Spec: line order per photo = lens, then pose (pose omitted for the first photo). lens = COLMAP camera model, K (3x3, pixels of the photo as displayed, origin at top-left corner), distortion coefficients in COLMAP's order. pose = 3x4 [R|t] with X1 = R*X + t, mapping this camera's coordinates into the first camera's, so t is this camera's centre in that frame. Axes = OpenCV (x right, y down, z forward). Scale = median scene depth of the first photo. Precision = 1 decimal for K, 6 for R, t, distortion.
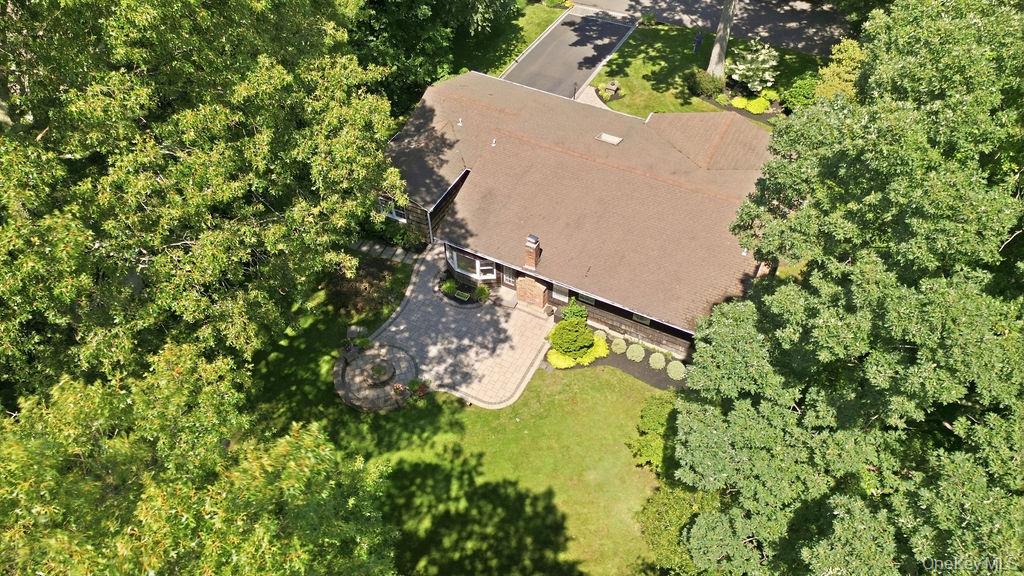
lens RADIAL K [[685.7, 0, 531.9], [0, 685.7, 288.7], [0, 0, 1]] dist [-0.100263, -0.000515]
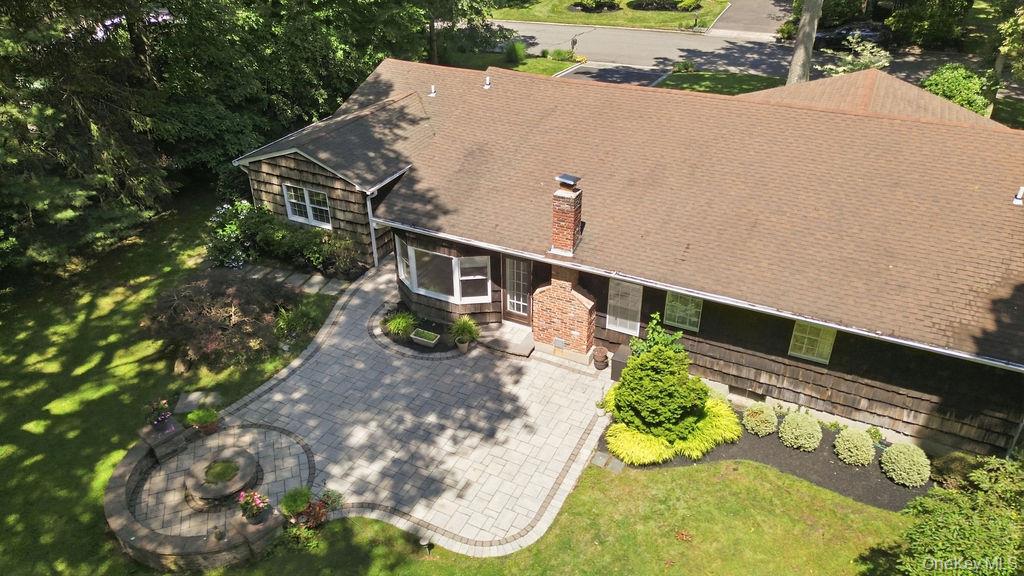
lens RADIAL K [[714.0, 0, 512.0], [0, 714.0, 288.0], [0, 0, 1]] dist [0.035860, -0.002876]
pose [[0.999800, -0.018208, -0.008292, -0.034150], [0.015056, 0.957657, -0.287519, 0.134449], [0.013176, 0.287336, 0.957739, 0.499767]]
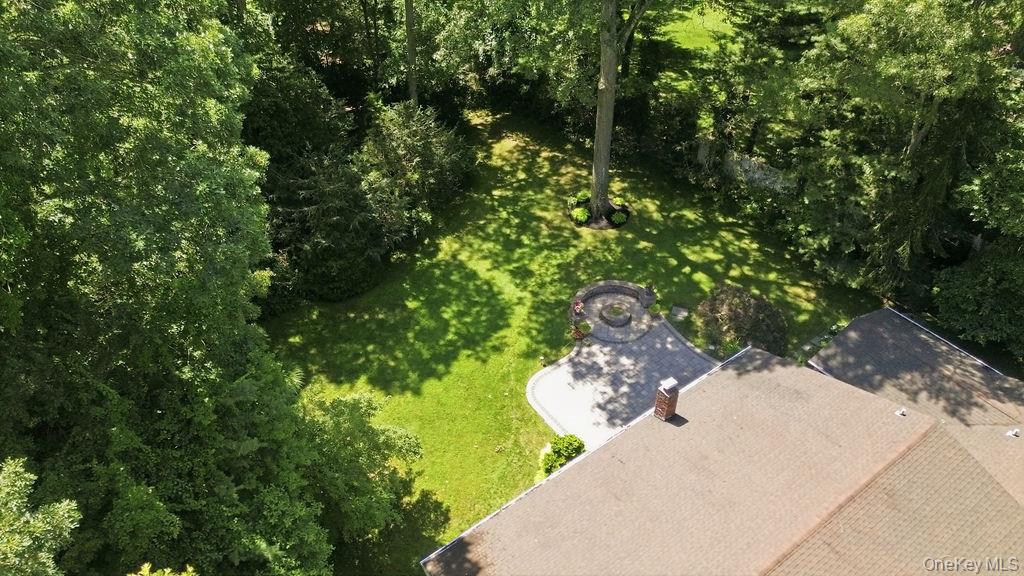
lens RADIAL K [[714.0, 0, 512.0], [0, 714.0, 288.0], [0, 0, 1]] dist [0.035860, -0.002876]
pose [[-0.458438, 0.578425, -0.674728, 0.506353], [-0.663261, 0.282654, 0.692958, -0.490314], [0.591539, 0.765200, 0.254068, 0.581525]]
